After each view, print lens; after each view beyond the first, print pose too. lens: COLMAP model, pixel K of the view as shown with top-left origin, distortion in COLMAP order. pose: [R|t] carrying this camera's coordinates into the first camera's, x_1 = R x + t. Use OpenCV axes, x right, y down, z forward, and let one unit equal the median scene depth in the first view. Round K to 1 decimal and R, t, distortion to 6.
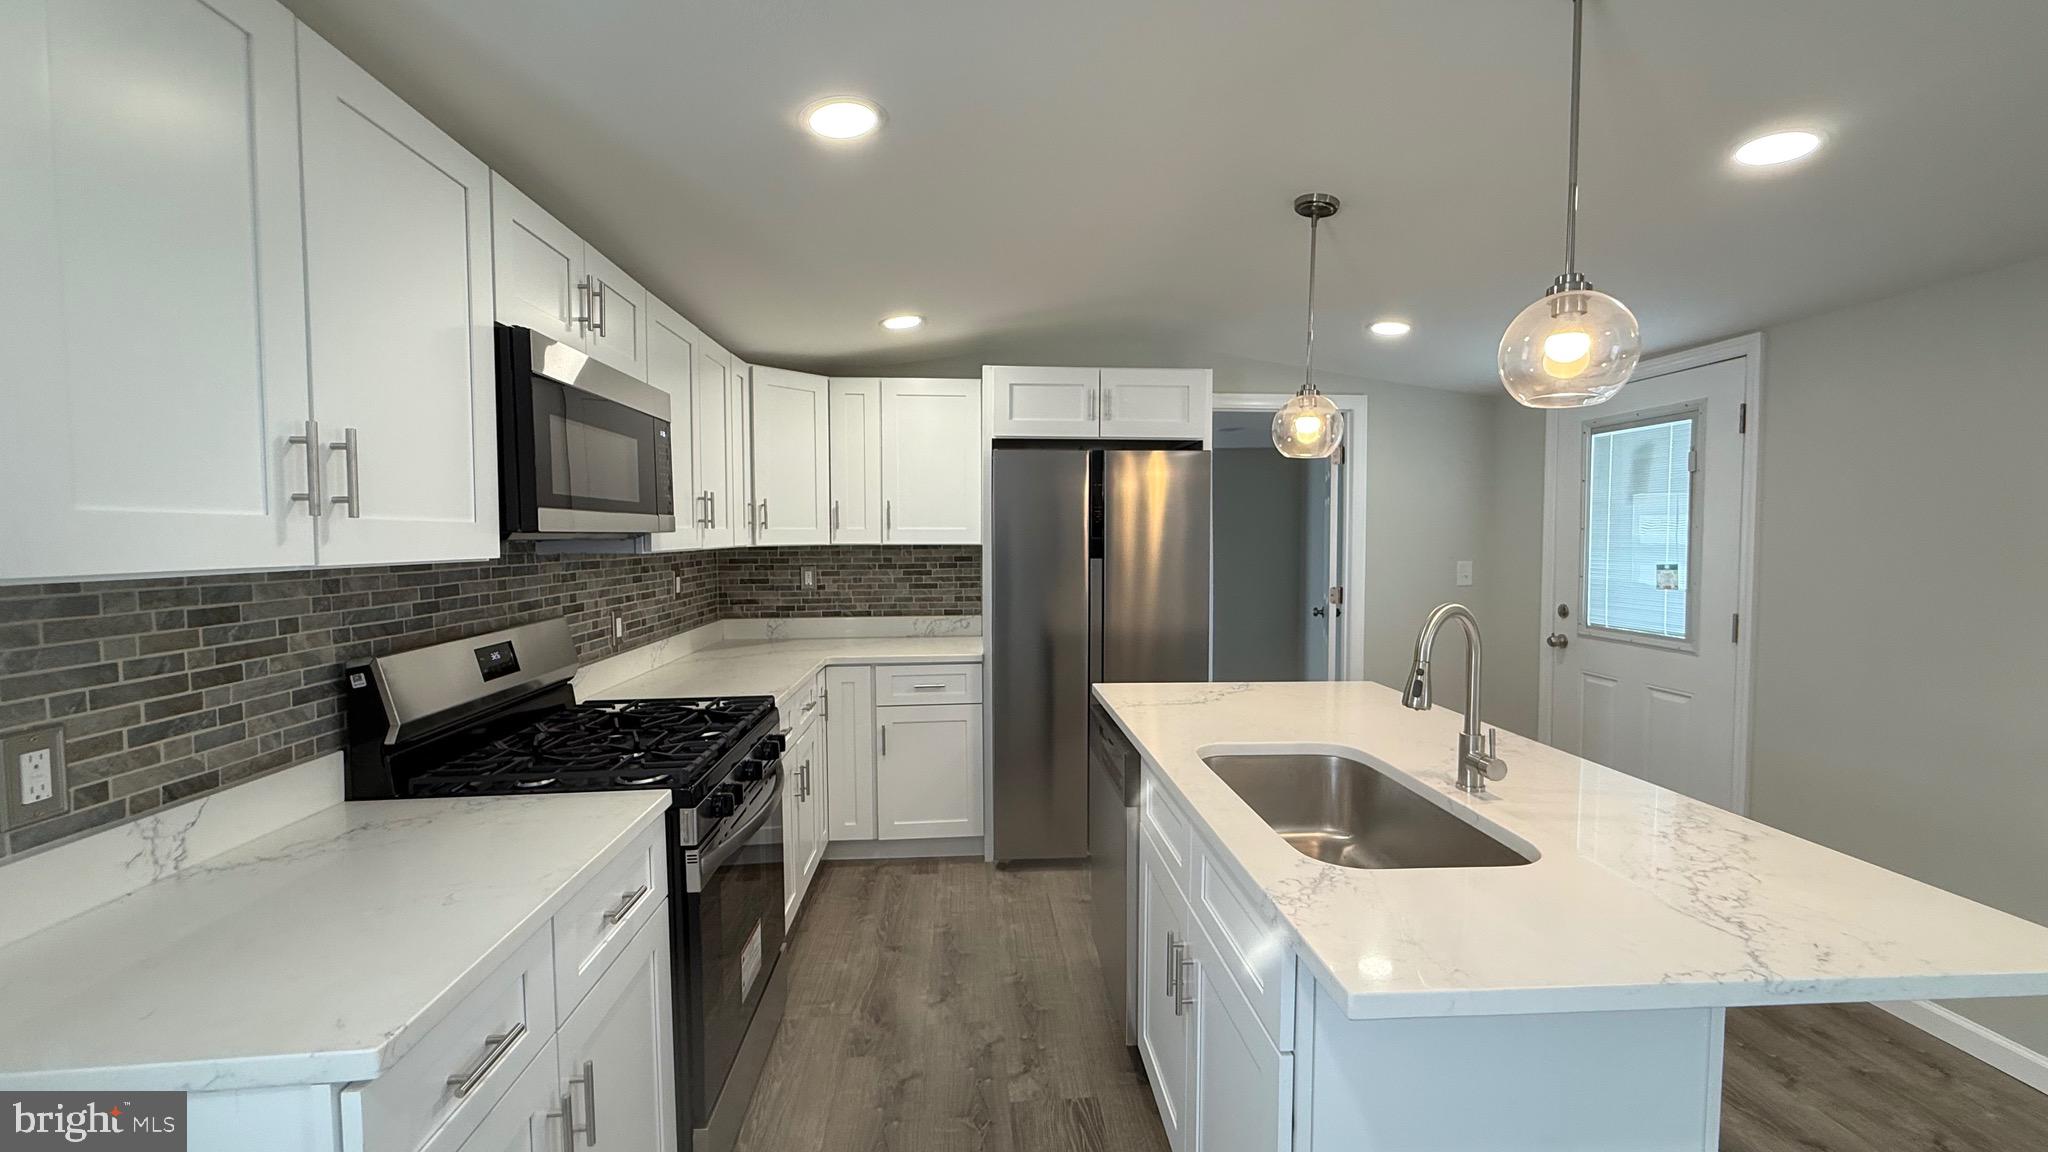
lens RADIAL K [[801.6, 0, 1016.6], [0, 801.6, 581.7], [0, 0, 1]] dist [-0.016357, 0.000088]
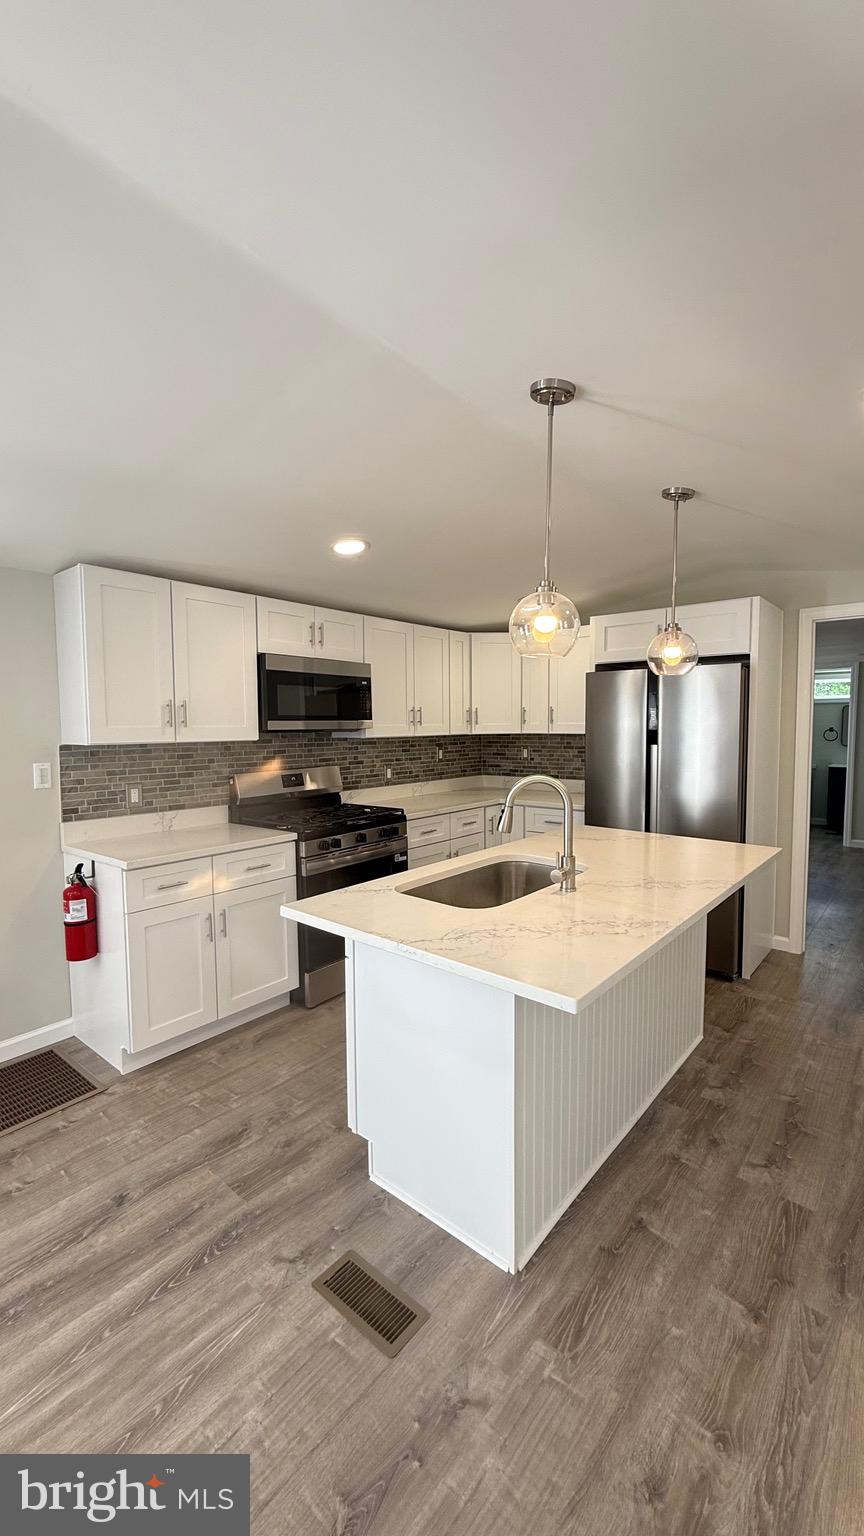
lens RADIAL K [[601.2, 0, 422.5], [0, 601.2, 767.4], [0, 0, 1]] dist [-0.016357, 0.000088]
pose [[0.721386, 0.047269, -0.690918, 1.132640], [-0.034589, 0.998882, 0.032225, -0.019936], [0.691669, 0.000651, 0.722215, -0.088910]]
